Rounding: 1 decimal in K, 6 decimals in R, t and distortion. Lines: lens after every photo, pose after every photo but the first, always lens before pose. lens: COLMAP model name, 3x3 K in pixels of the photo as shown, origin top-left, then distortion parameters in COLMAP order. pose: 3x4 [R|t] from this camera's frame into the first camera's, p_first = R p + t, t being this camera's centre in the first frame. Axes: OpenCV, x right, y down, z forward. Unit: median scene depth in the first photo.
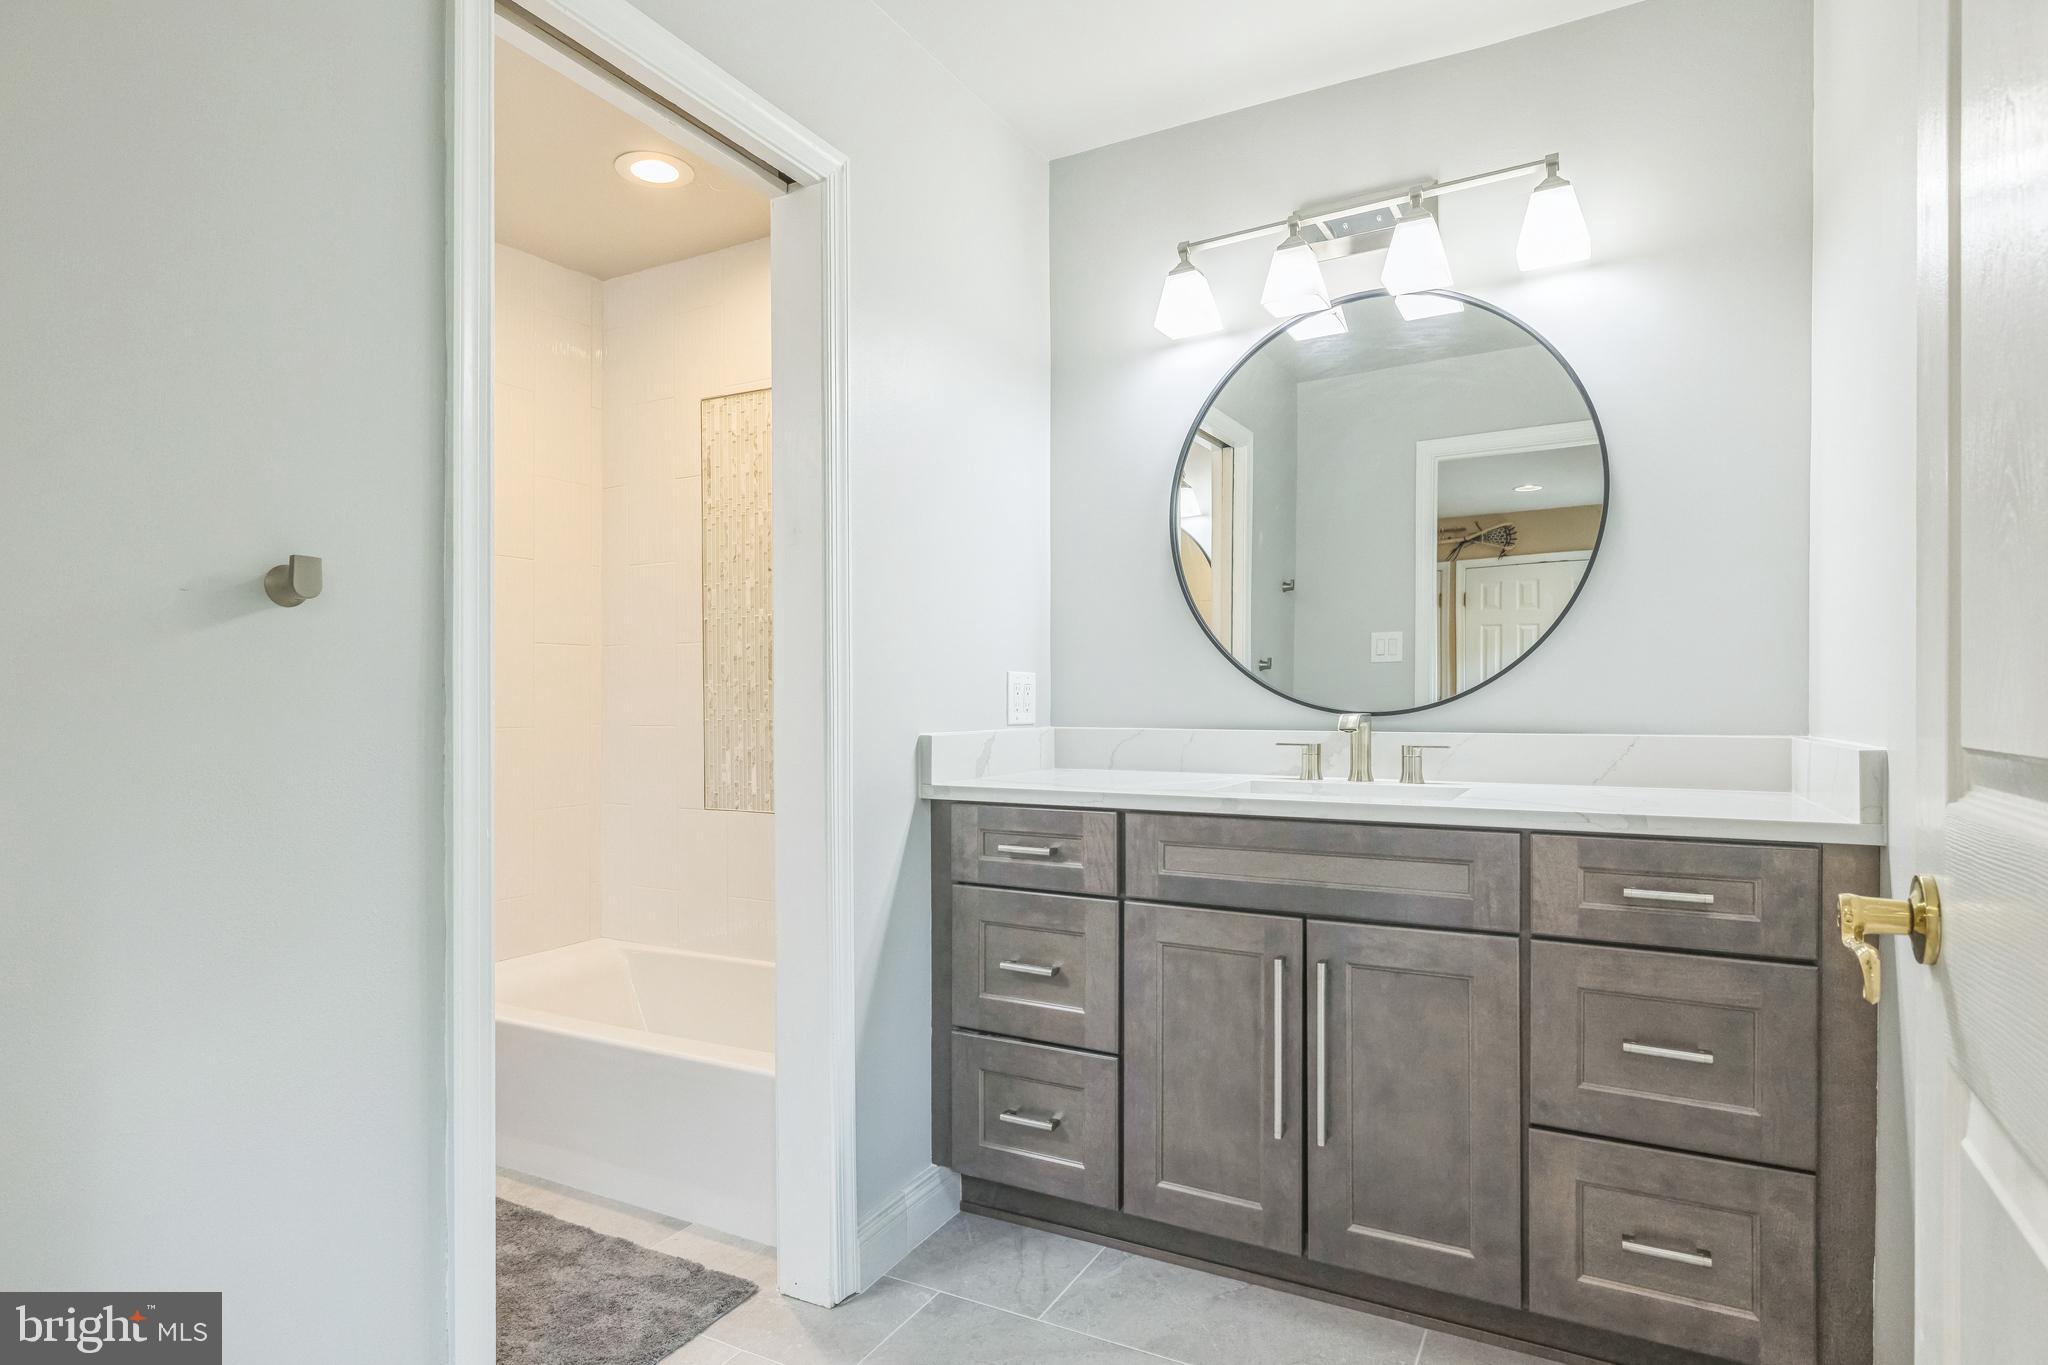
lens RADIAL K [[1066.3, 0, 1025.4], [0, 1066.3, 688.4], [0, 0, 1]] dist [-0.004492, 0.000133]
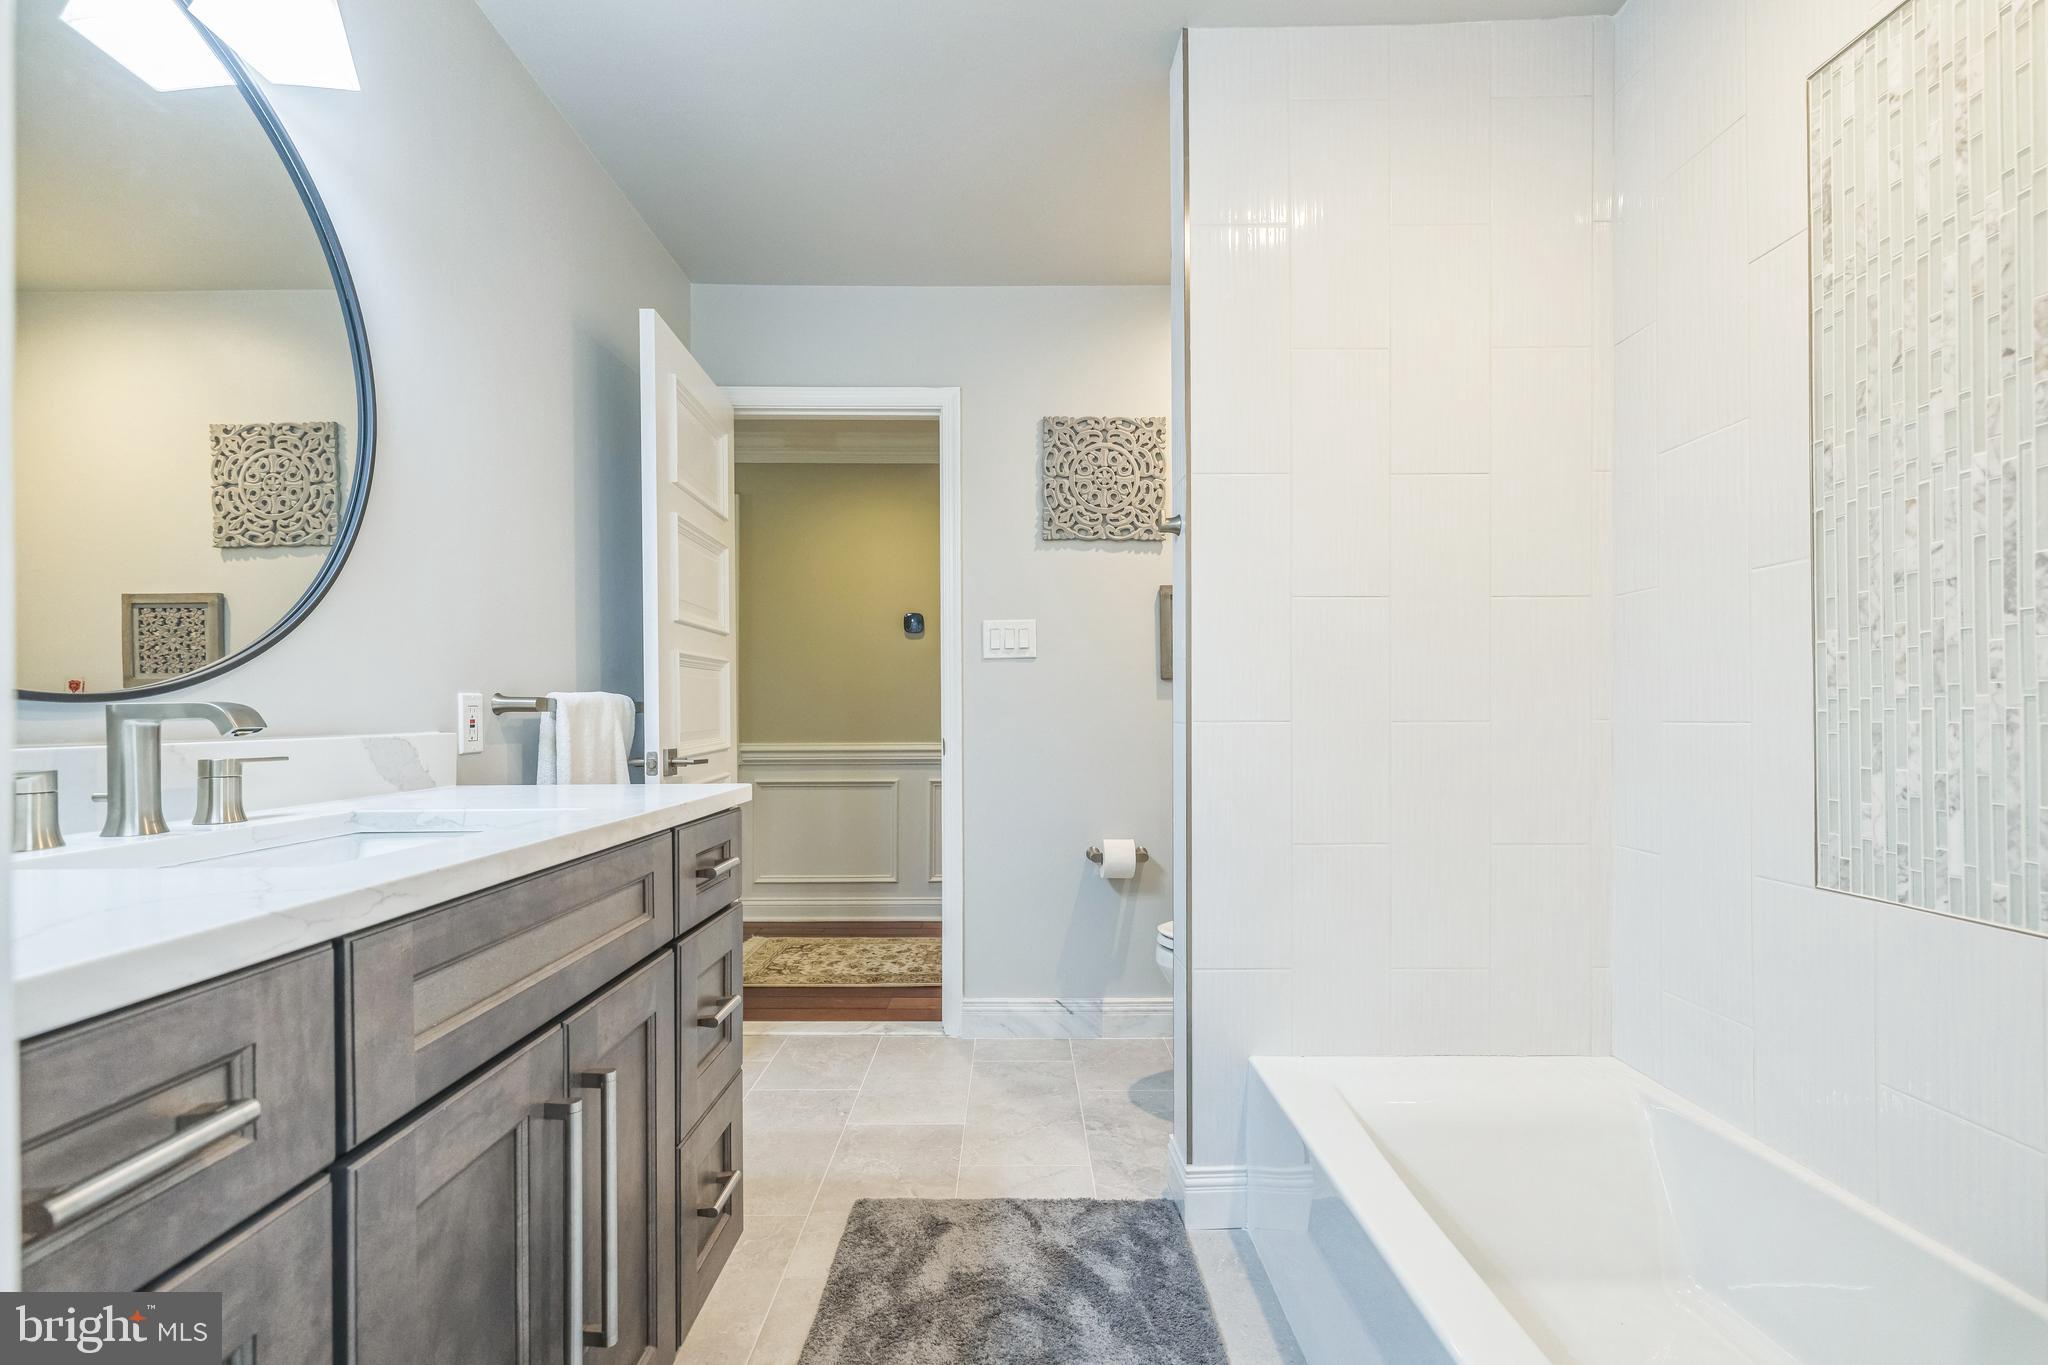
lens RADIAL K [[856.3, 0, 1024.8], [0, 856.3, 700.5], [0, 0, 1]] dist [0.000619, -0.000614]
pose [[0.474690, 0.001578, -0.880152, -0.123041], [-0.001053, 0.999999, 0.001225, 0.025168], [0.880153, 0.000346, 0.474691, 0.482542]]
